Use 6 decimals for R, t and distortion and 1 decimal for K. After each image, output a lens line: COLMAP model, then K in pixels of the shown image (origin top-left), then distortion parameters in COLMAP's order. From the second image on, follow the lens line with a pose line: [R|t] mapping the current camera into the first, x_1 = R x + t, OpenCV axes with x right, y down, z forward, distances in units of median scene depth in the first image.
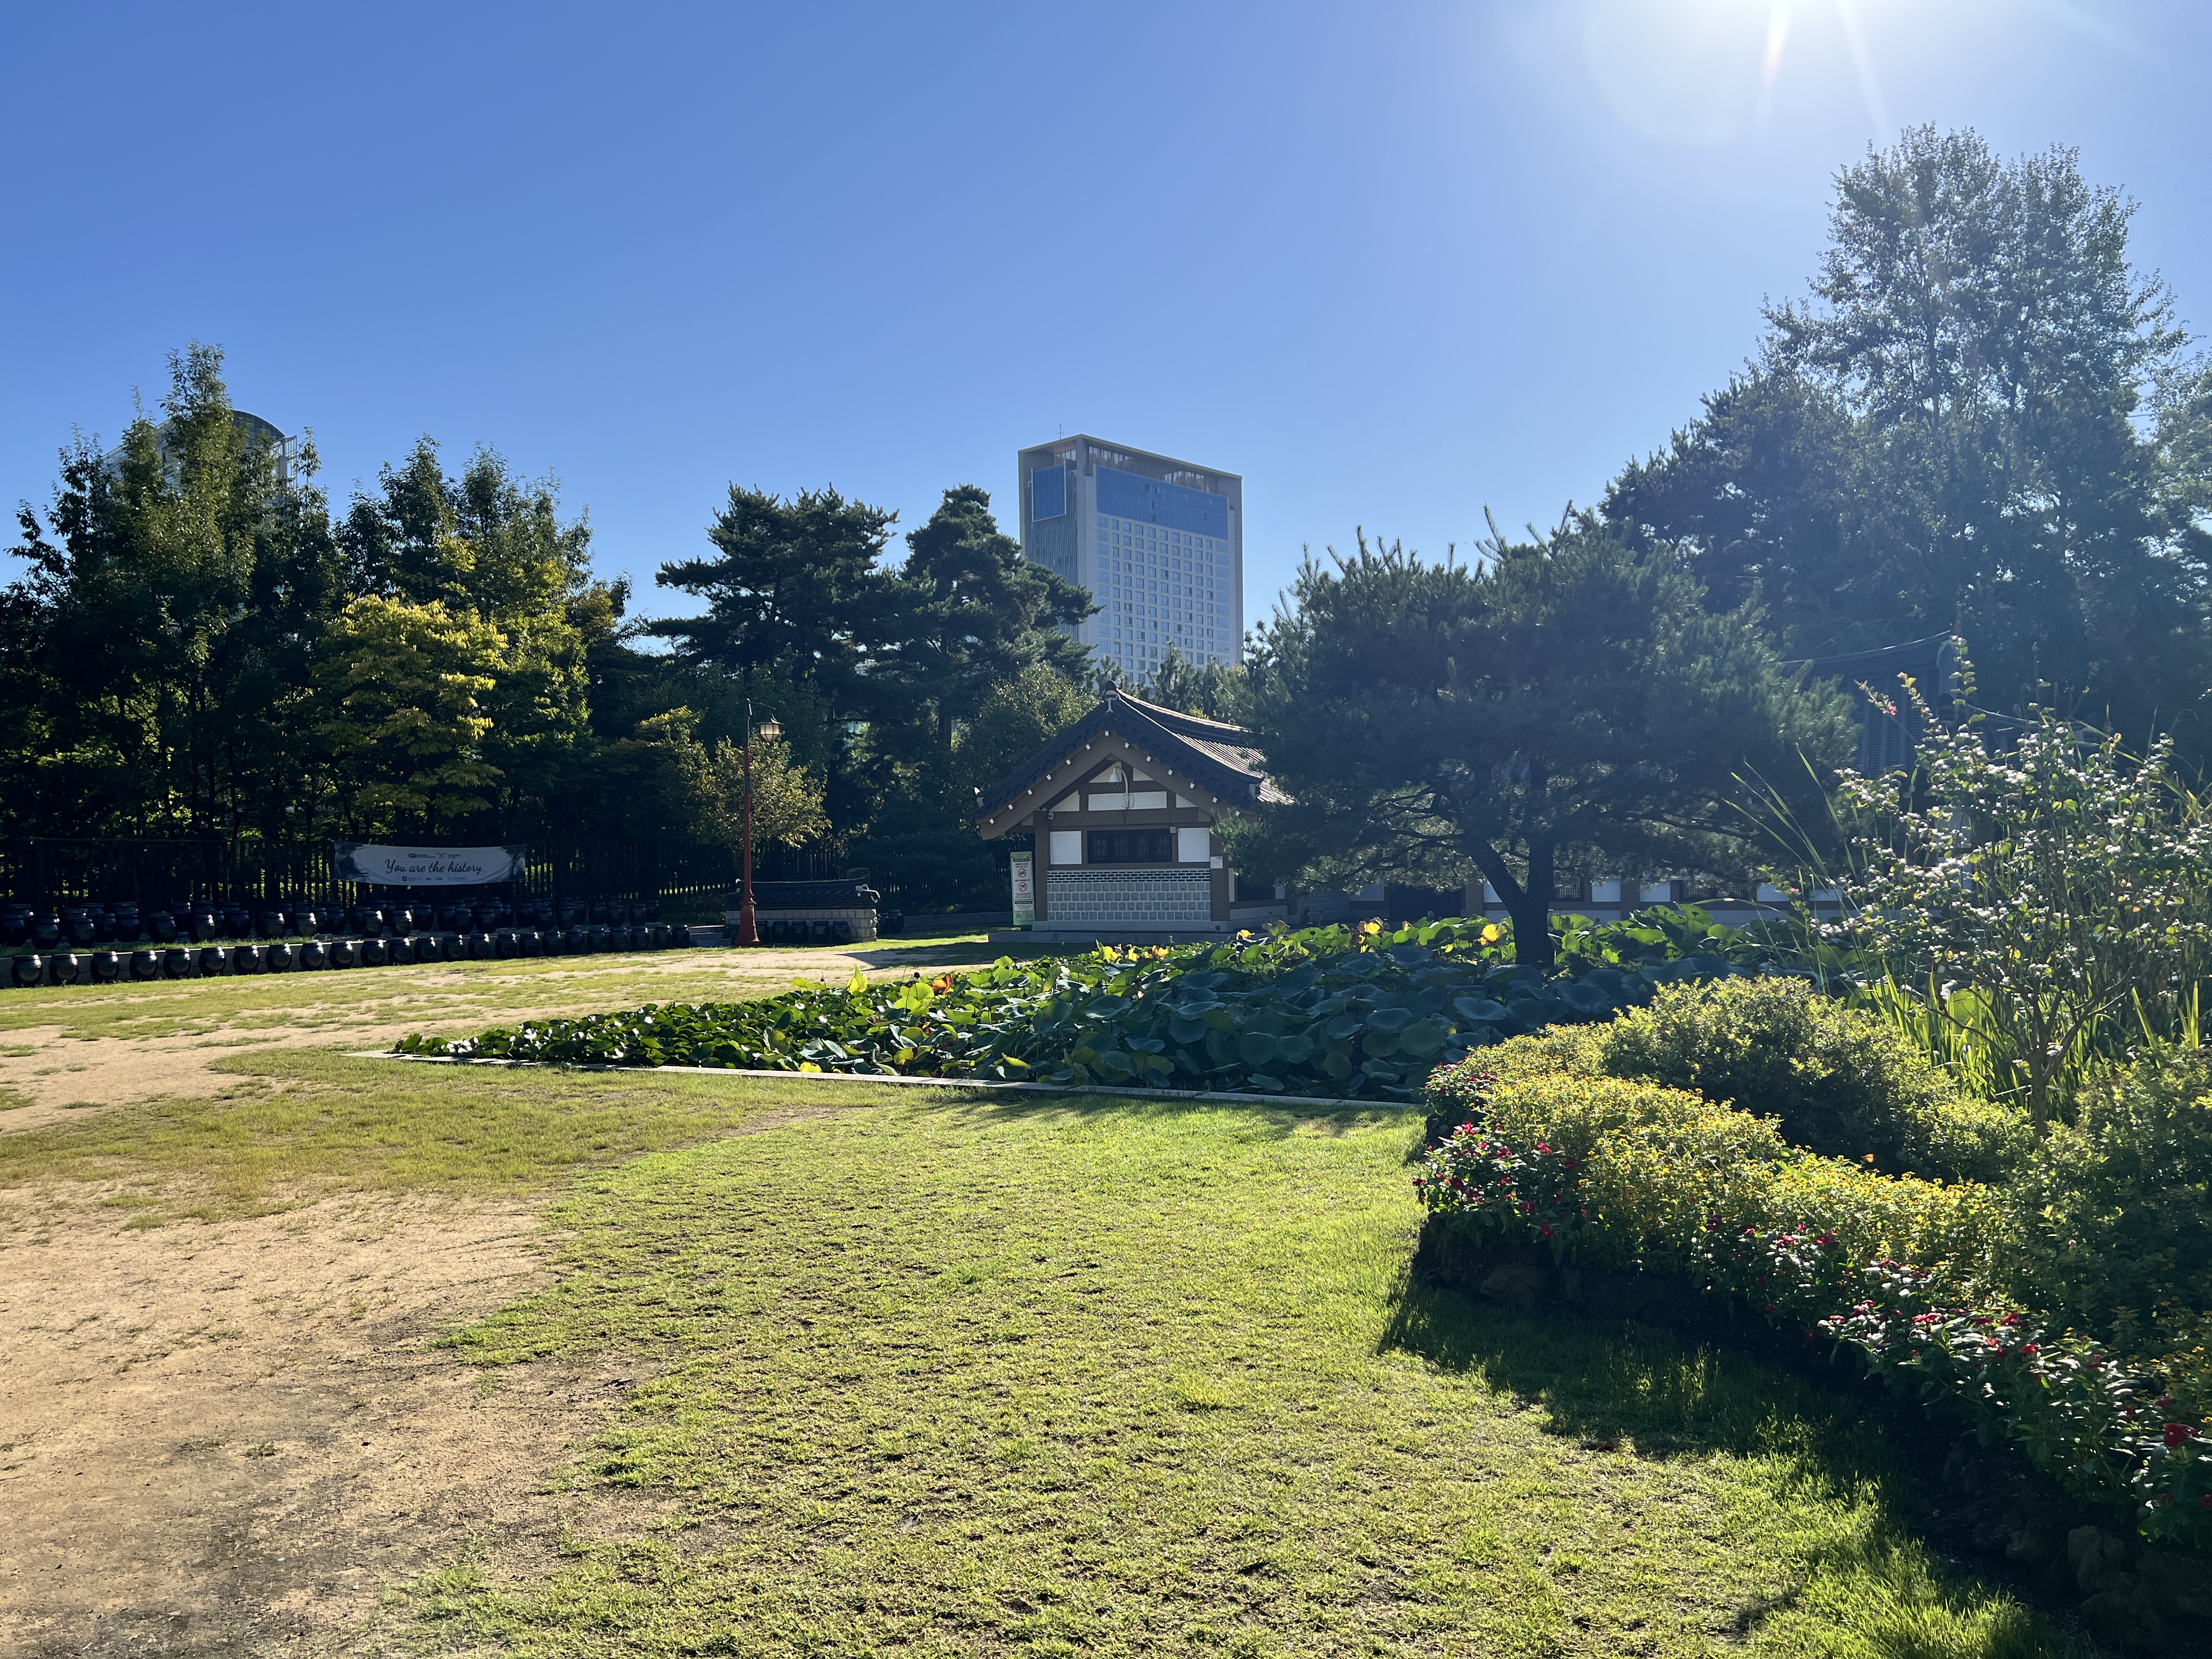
lens RADIAL K [[1656.1, 0, 1102.4], [0, 1656.1, 840.2], [0, 0, 1]] dist [0.062121, -0.061376]
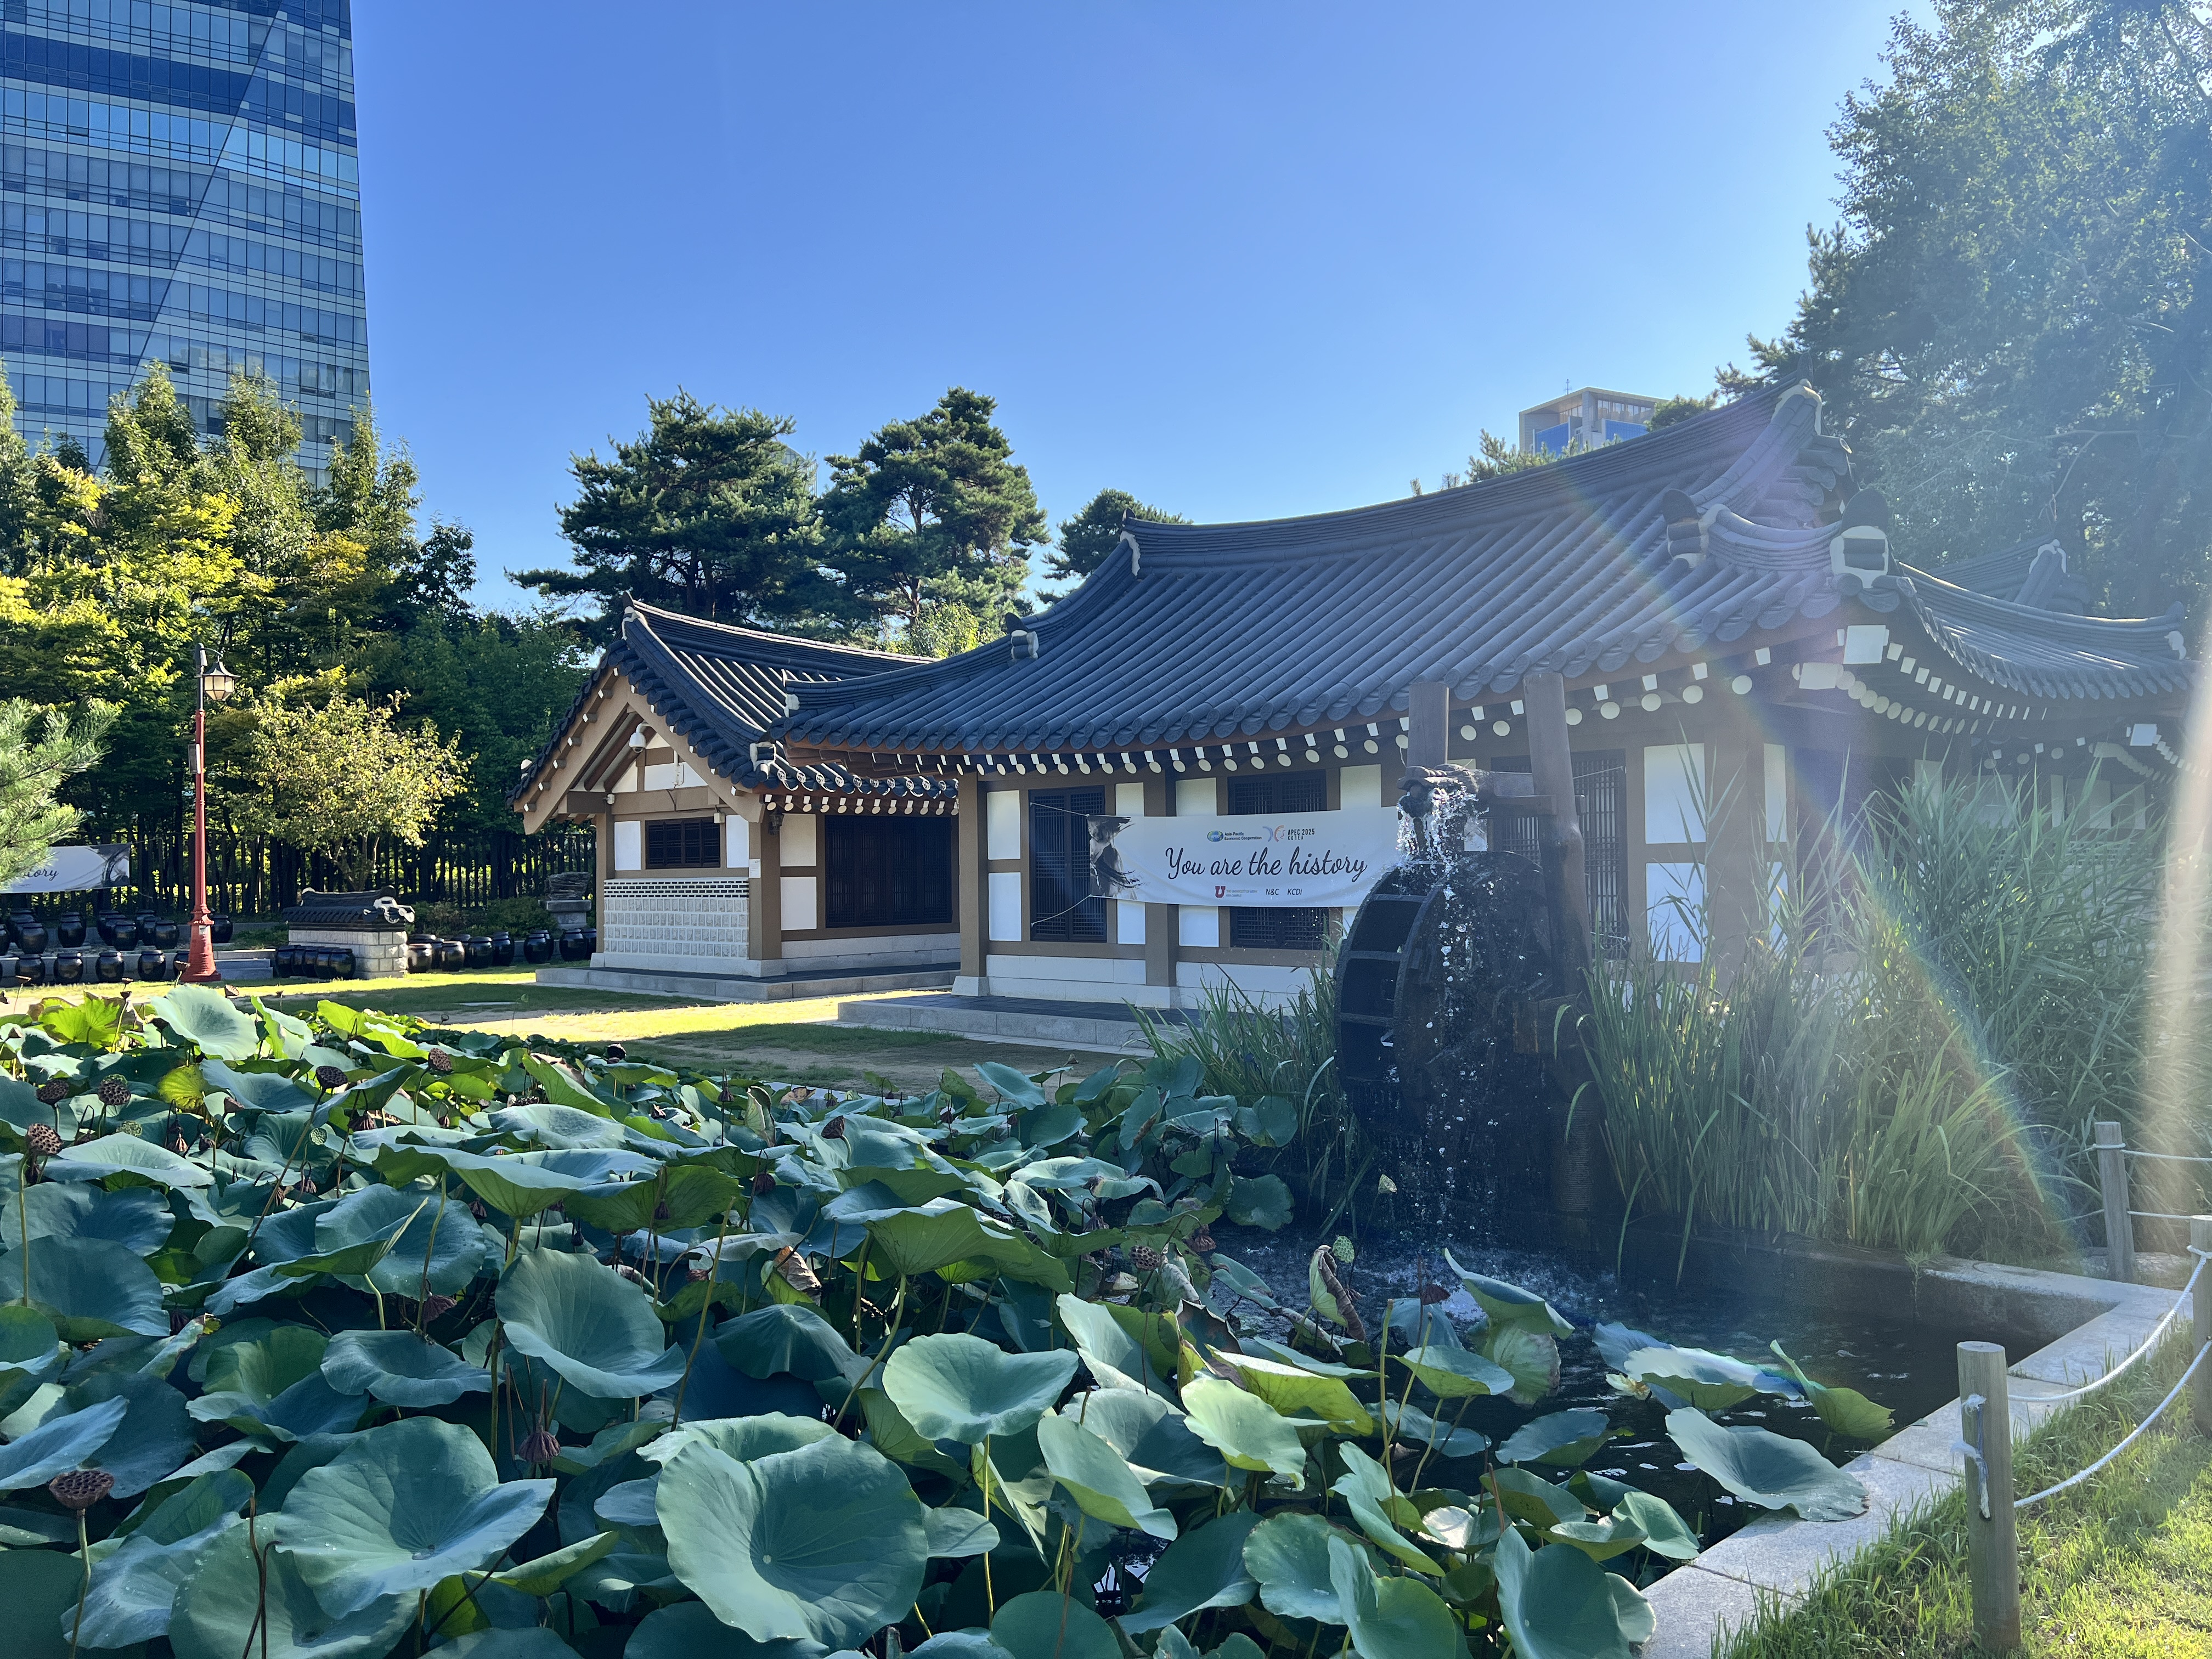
lens RADIAL K [[1656.1, 0, 1087.2], [0, 1656.1, 833.4], [0, 0, 1]] dist [0.062121, -0.061376]
pose [[0.938156, -0.004392, -0.346186, 0.453713], [0.003869, 0.999990, -0.002201, 0.001878], [0.346192, 0.000725, 0.938163, 0.491431]]
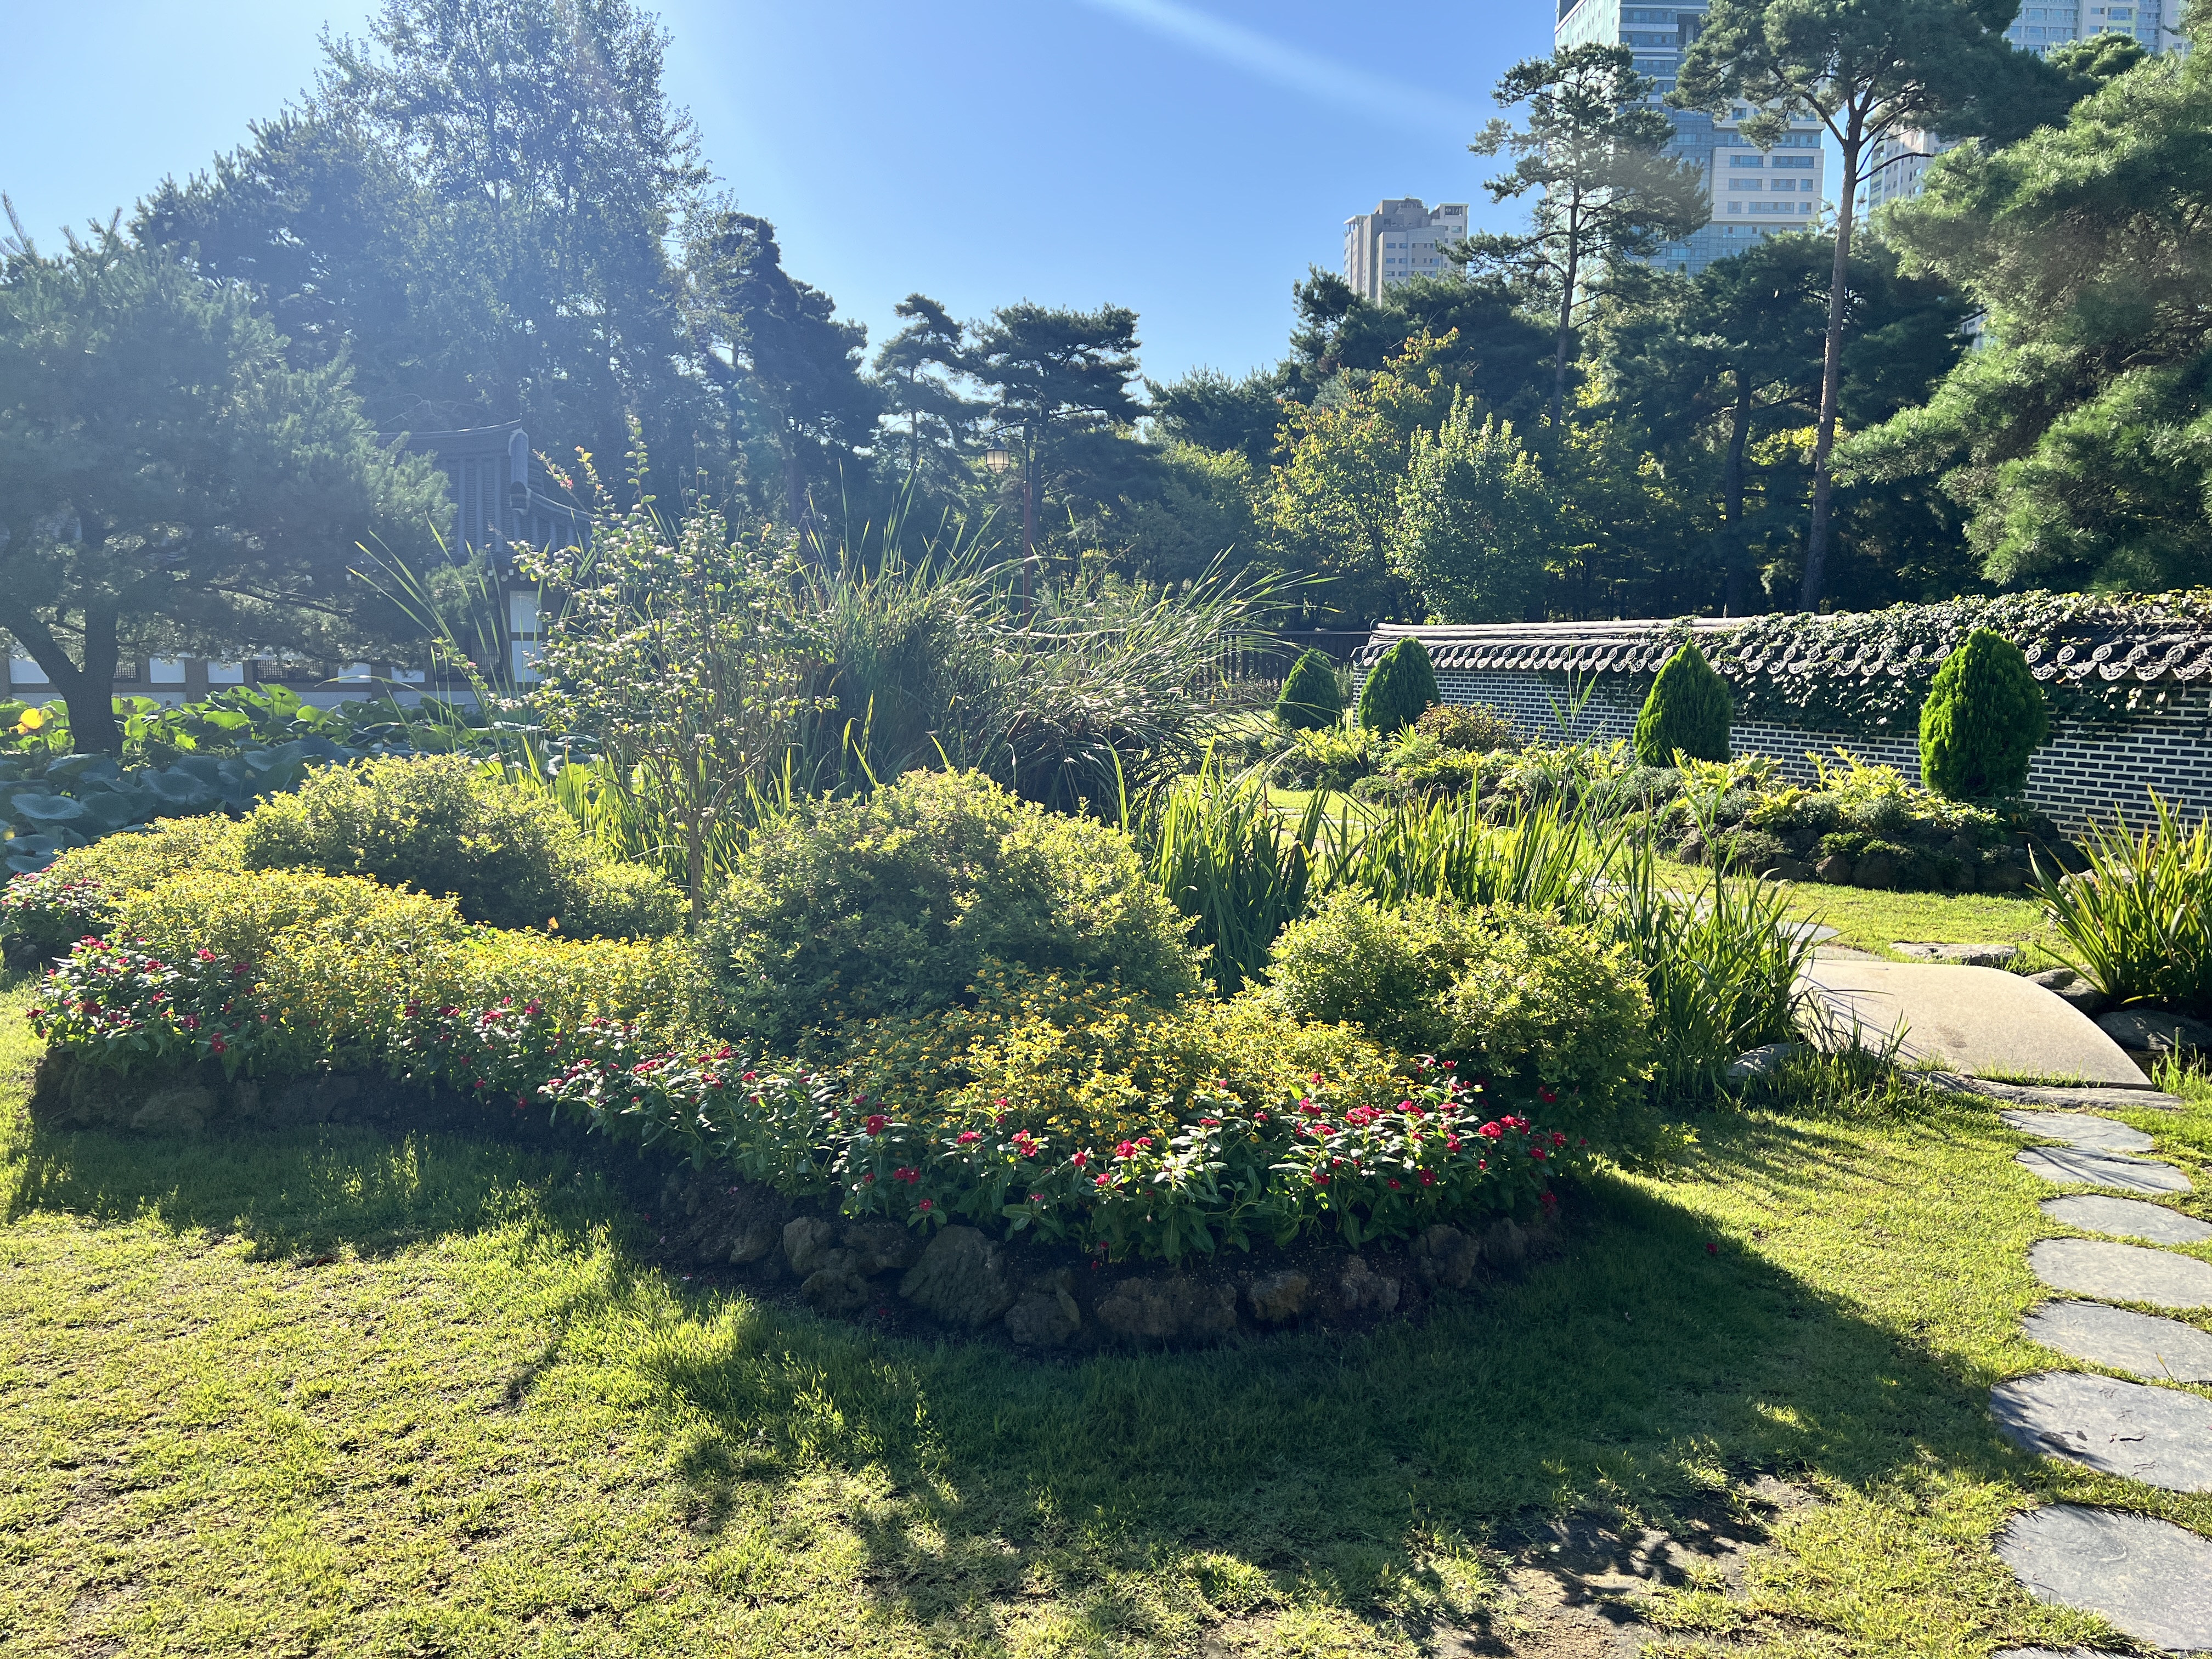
lens RADIAL K [[1656.1, 0, 1086.1], [0, 1656.1, 850.5], [0, 0, 1]] dist [0.062121, -0.061376]
pose [[0.694997, -0.069134, 0.715681, -0.009415], [-0.027901, 0.992024, 0.122923, 0.001847], [-0.718471, -0.105399, 0.687525, 0.013682]]
